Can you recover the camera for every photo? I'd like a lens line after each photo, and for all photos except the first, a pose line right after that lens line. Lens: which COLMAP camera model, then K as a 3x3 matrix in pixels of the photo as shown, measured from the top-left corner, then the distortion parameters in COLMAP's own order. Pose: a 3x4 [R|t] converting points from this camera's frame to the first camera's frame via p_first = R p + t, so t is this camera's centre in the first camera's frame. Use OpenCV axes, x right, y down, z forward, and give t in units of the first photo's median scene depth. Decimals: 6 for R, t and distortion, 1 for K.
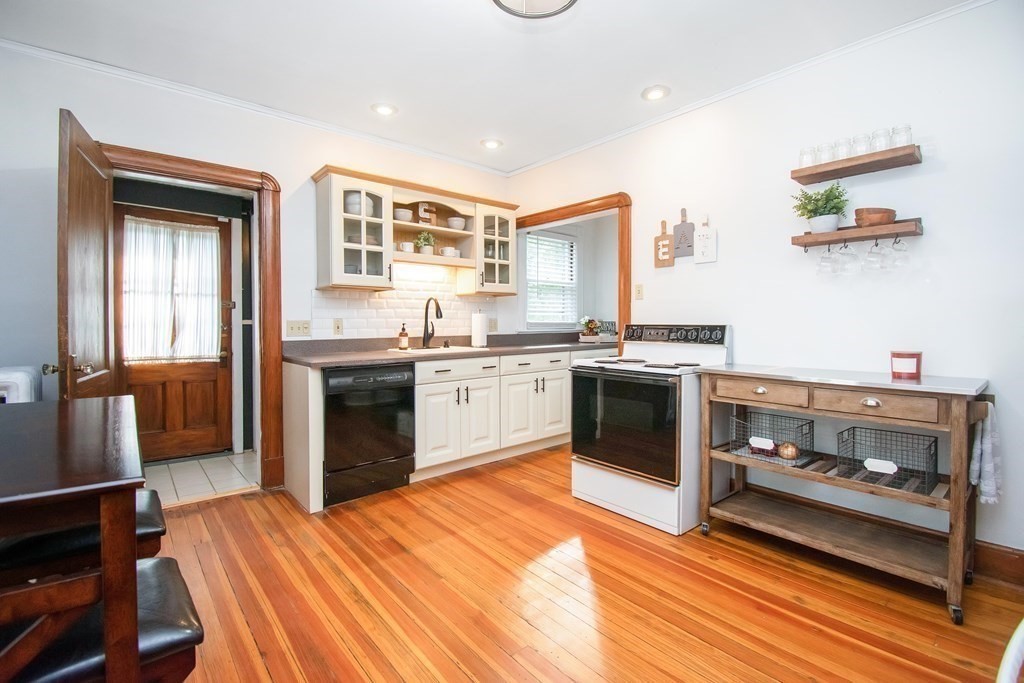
lens RADIAL K [[457.3, 0, 511.3], [0, 457.3, 330.5], [0, 0, 1]] dist [0.000256, -0.000086]
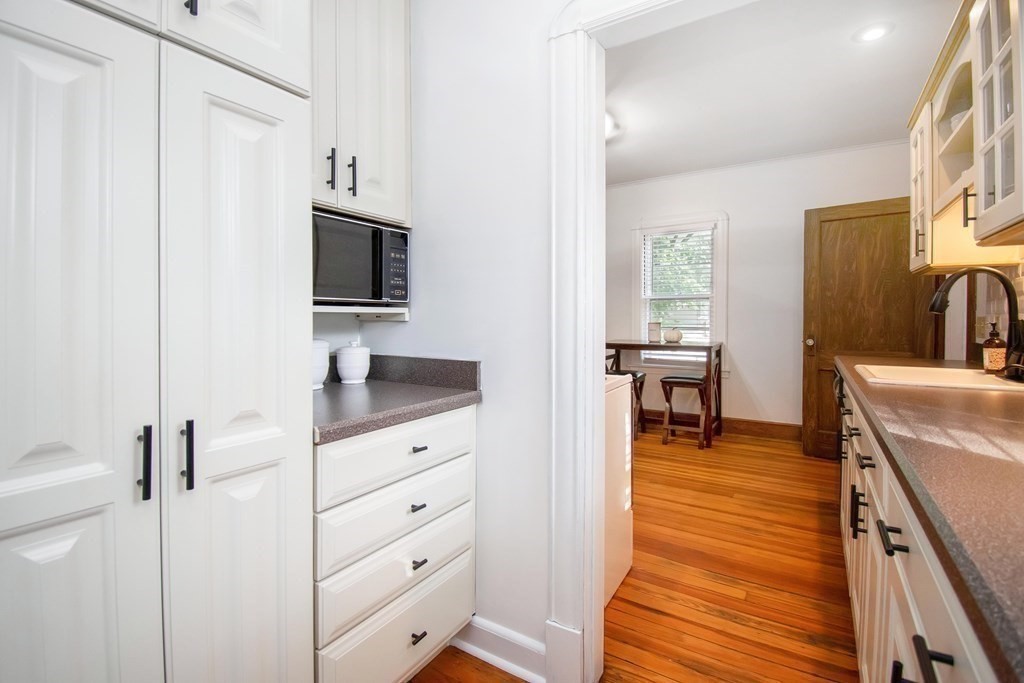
lens RADIAL K [[475.8, 0, 507.7], [0, 475.8, 316.9], [0, 0, 1]] dist [-0.023446, -0.001019]
pose [[-0.960095, 0.005493, -0.279619, 0.440536], [0.000010, 0.999808, 0.019606, -0.032184], [0.279673, 0.018821, -0.959911, 1.372199]]
